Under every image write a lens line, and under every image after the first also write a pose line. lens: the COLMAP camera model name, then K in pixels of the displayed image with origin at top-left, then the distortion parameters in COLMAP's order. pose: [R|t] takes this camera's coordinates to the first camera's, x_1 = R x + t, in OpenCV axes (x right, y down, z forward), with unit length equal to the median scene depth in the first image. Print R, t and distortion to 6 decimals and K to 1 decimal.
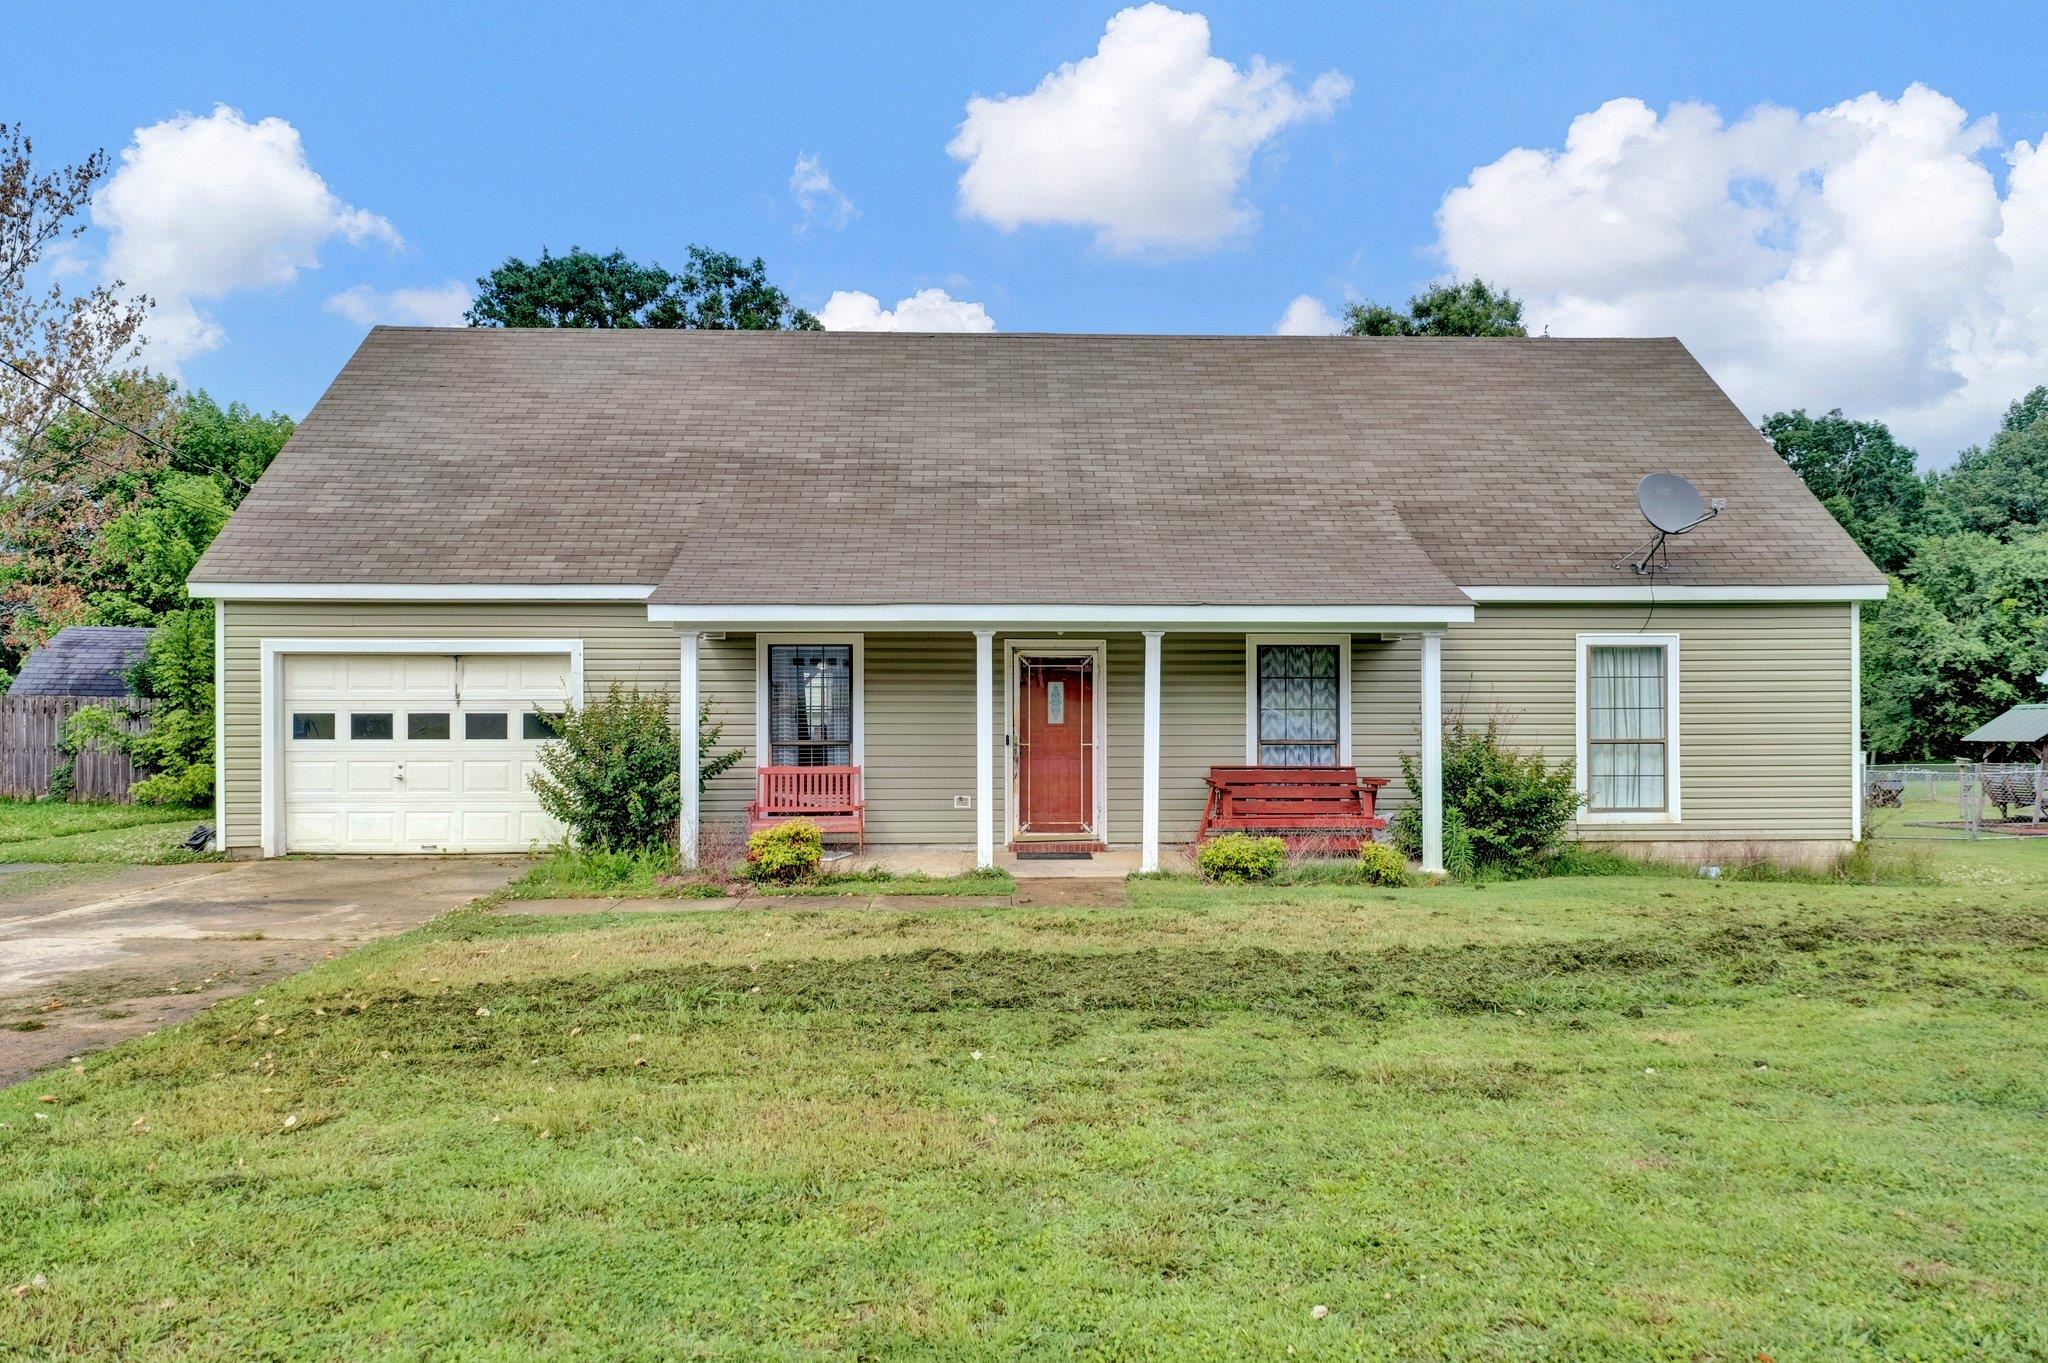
lens RADIAL K [[1298.4, 0, 1027.3], [0, 1298.4, 725.6], [0, 0, 1]] dist [-0.020199, 0.000594]
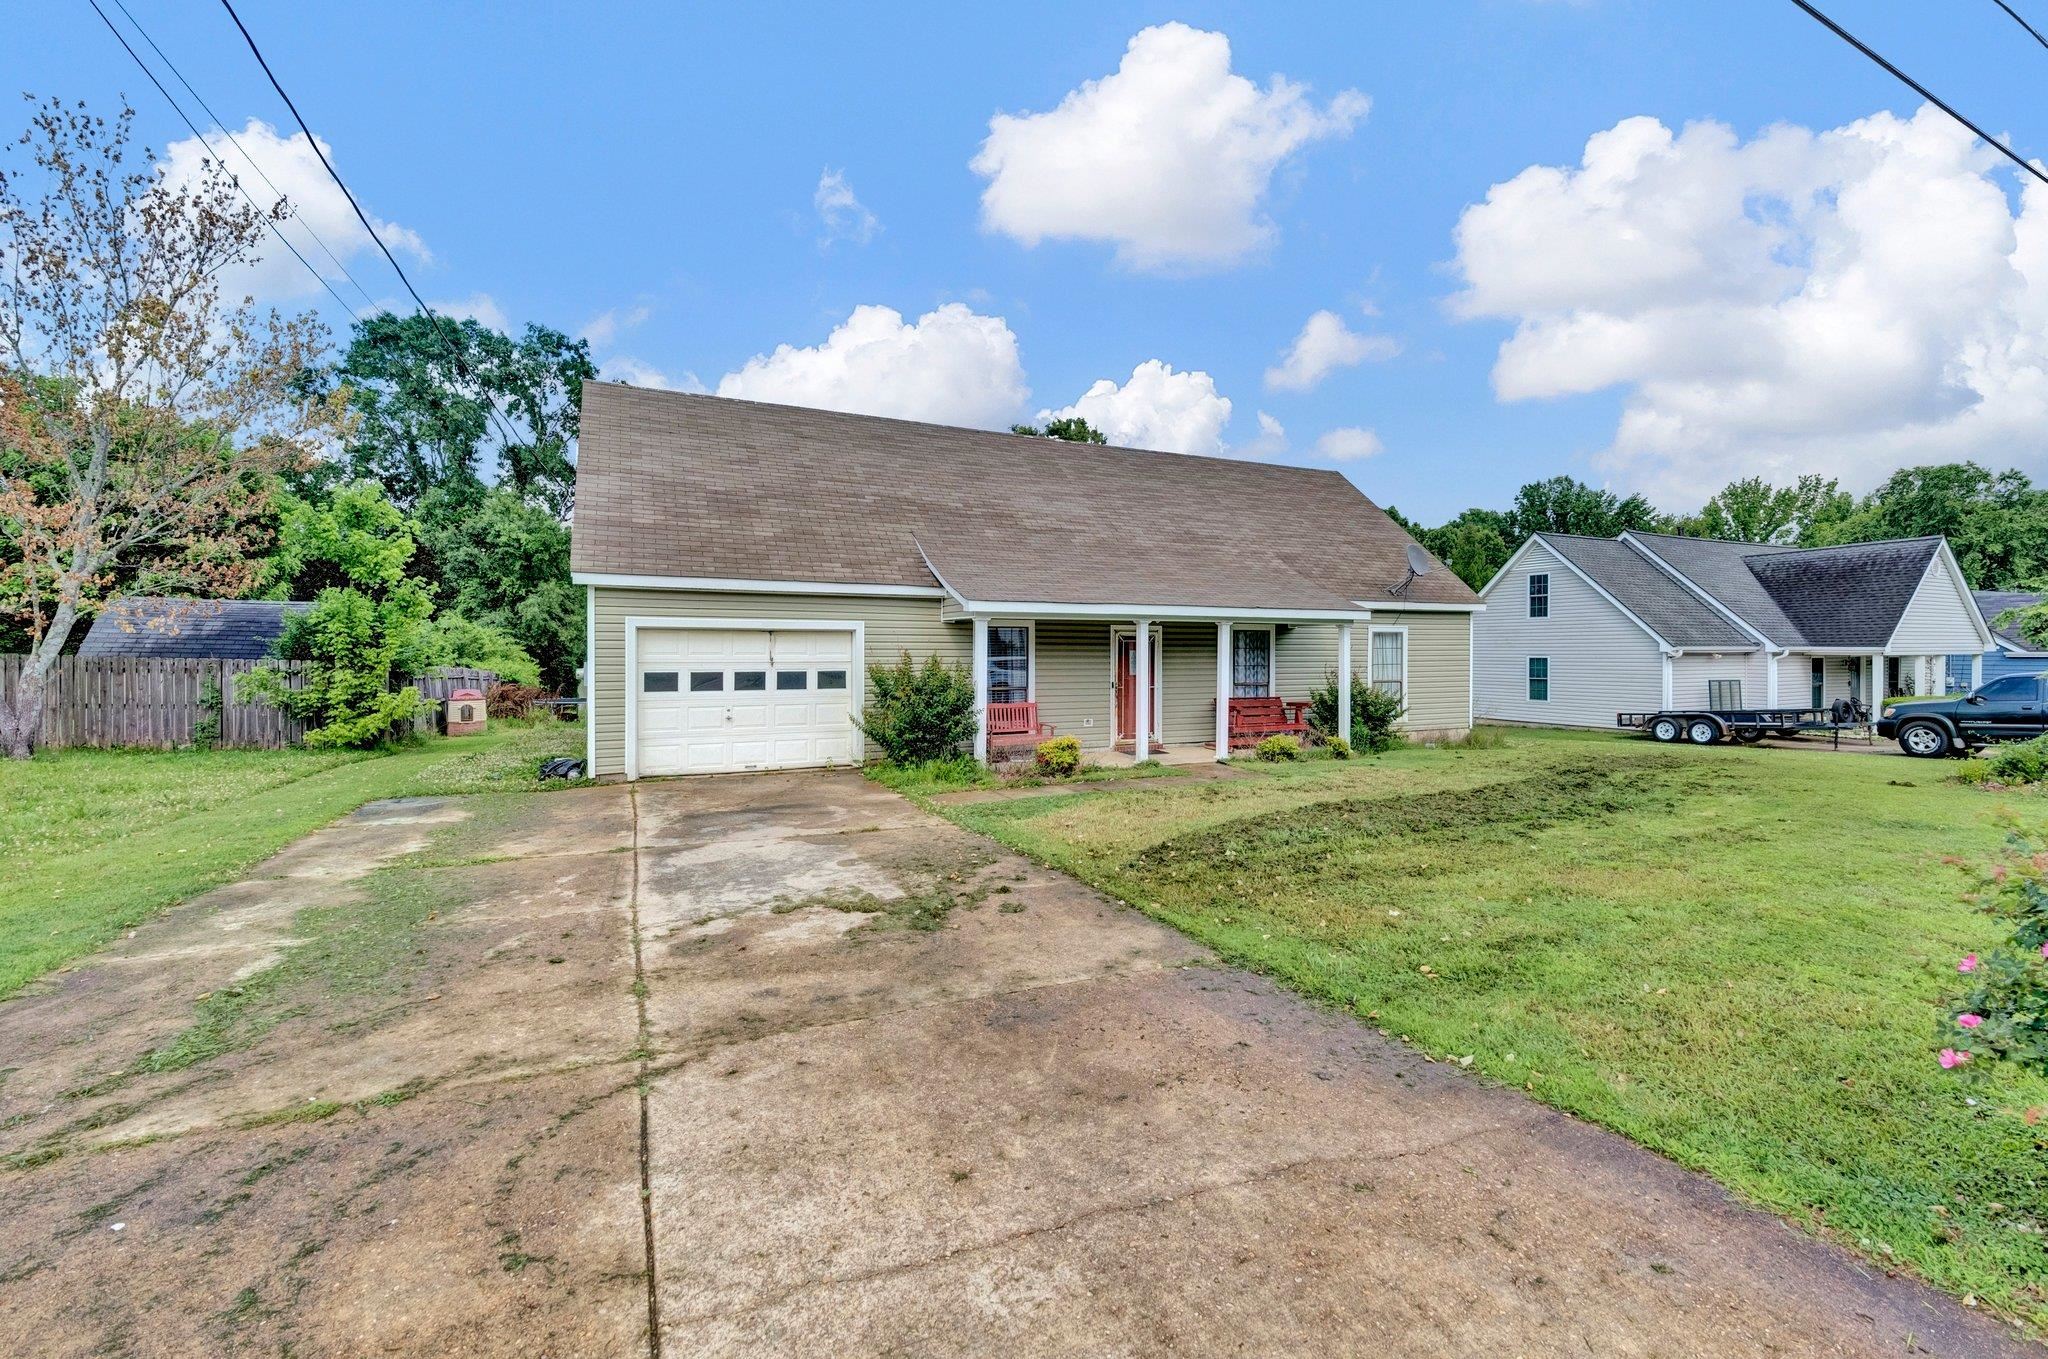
lens RADIAL K [[816.8, 0, 1024.0], [0, 816.8, 679.5], [0, 0, 1]] dist [-0.000005, -0.000093]
pose [[0.926177, -0.011661, 0.376909, -0.514043], [0.008662, 0.999916, 0.009649, -0.006771], [-0.376990, -0.005672, 0.926200, 0.061602]]
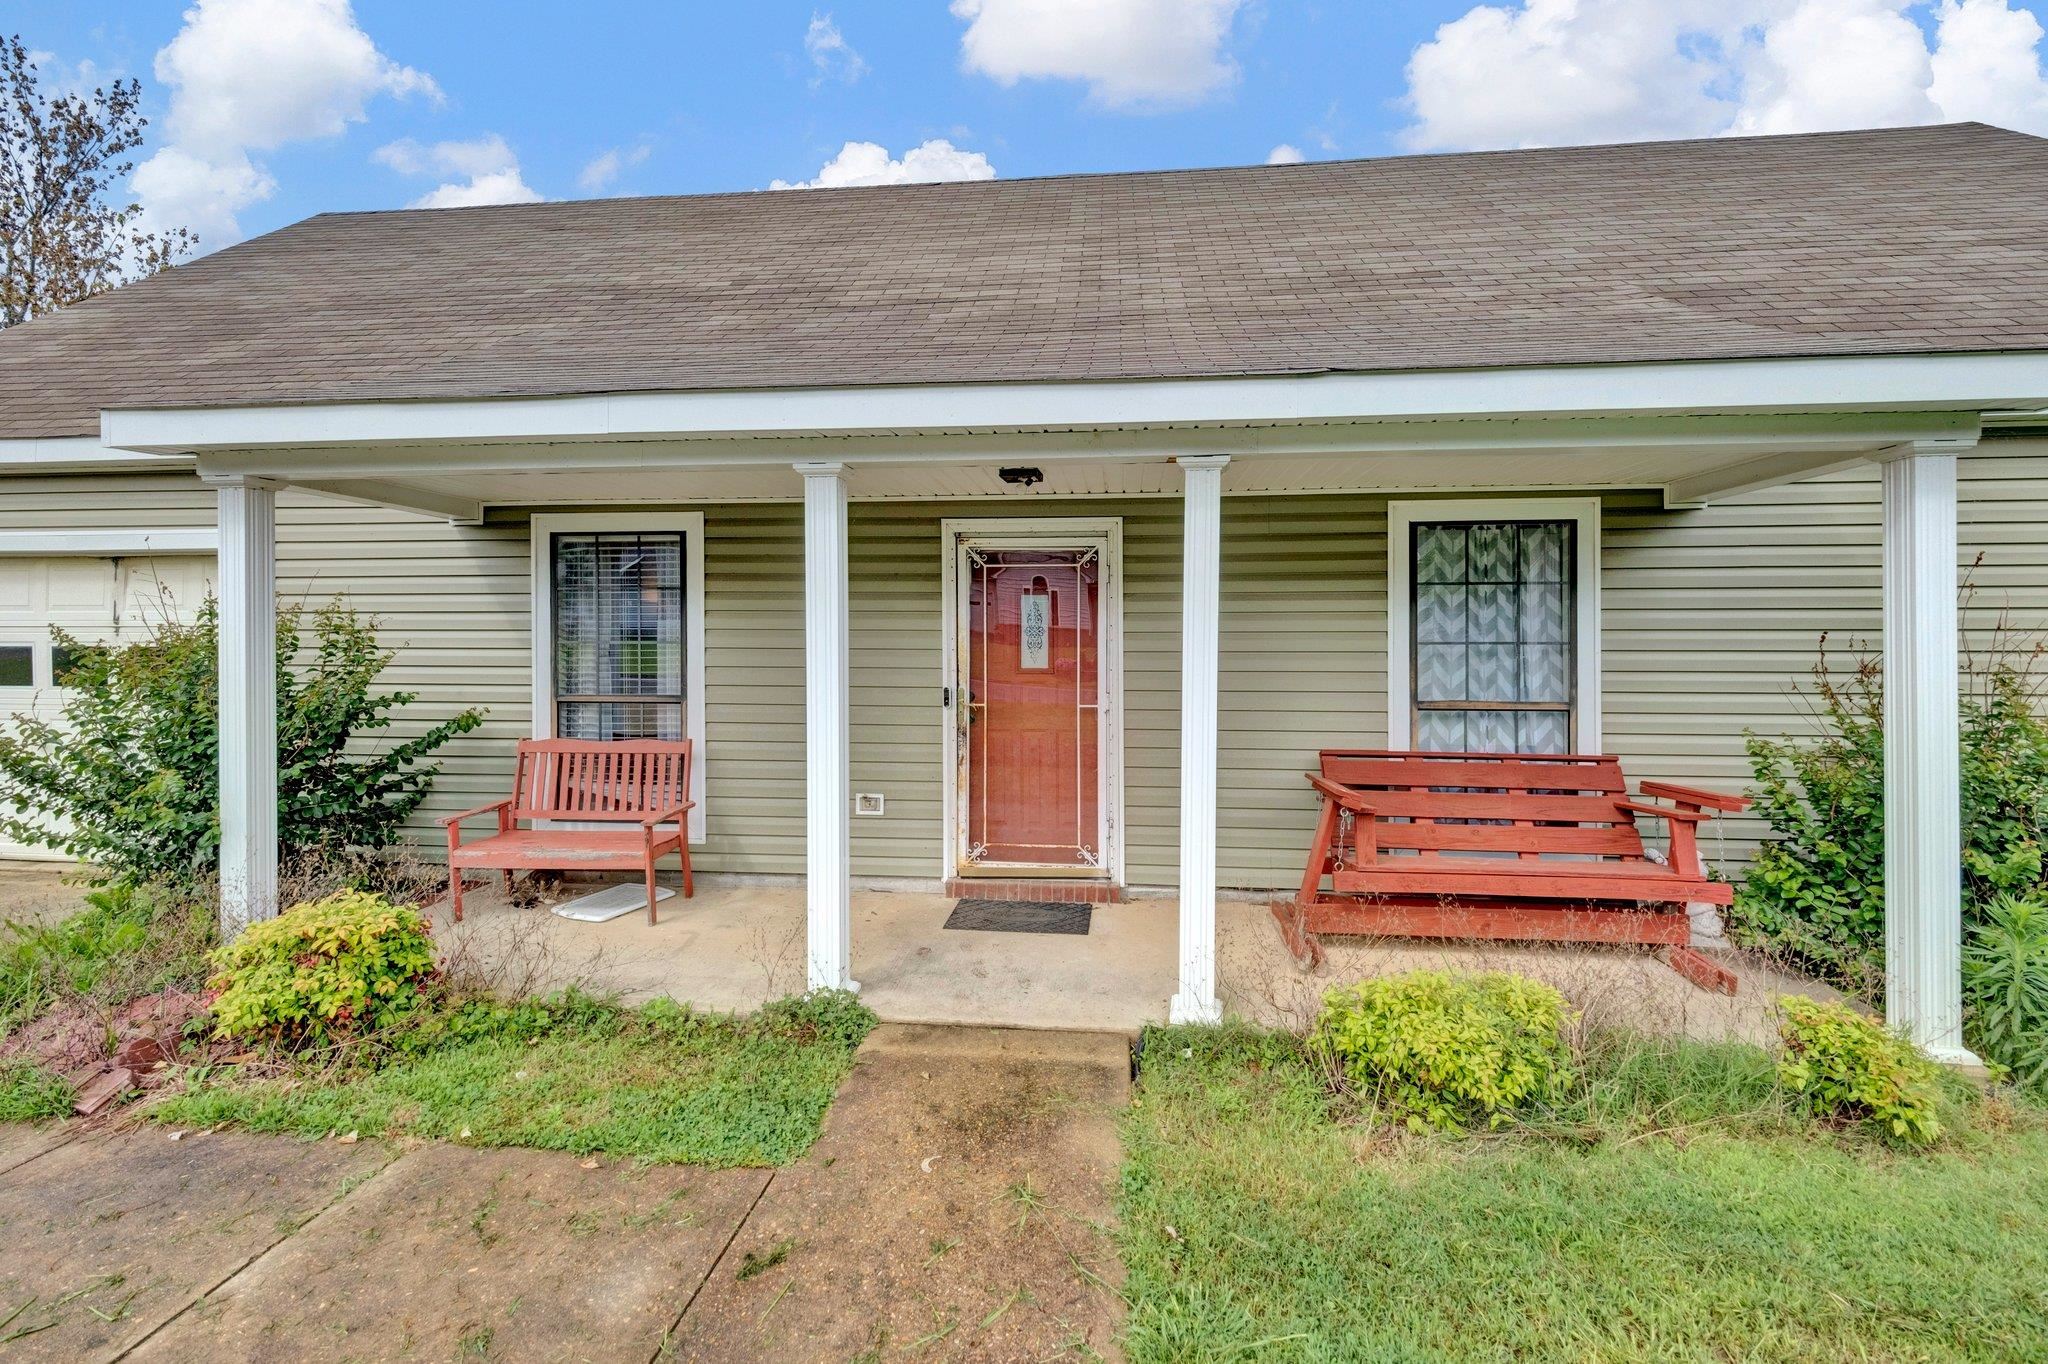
lens RADIAL K [[839.8, 0, 1031.2], [0, 839.8, 643.7], [0, 0, 1]] dist [-0.001265, -0.000213]
pose [[0.991071, 0.001912, -0.133325, 0.069426], [-0.005212, 0.999689, -0.024404, -0.003190], [0.133237, 0.024881, 0.990772, 0.636597]]
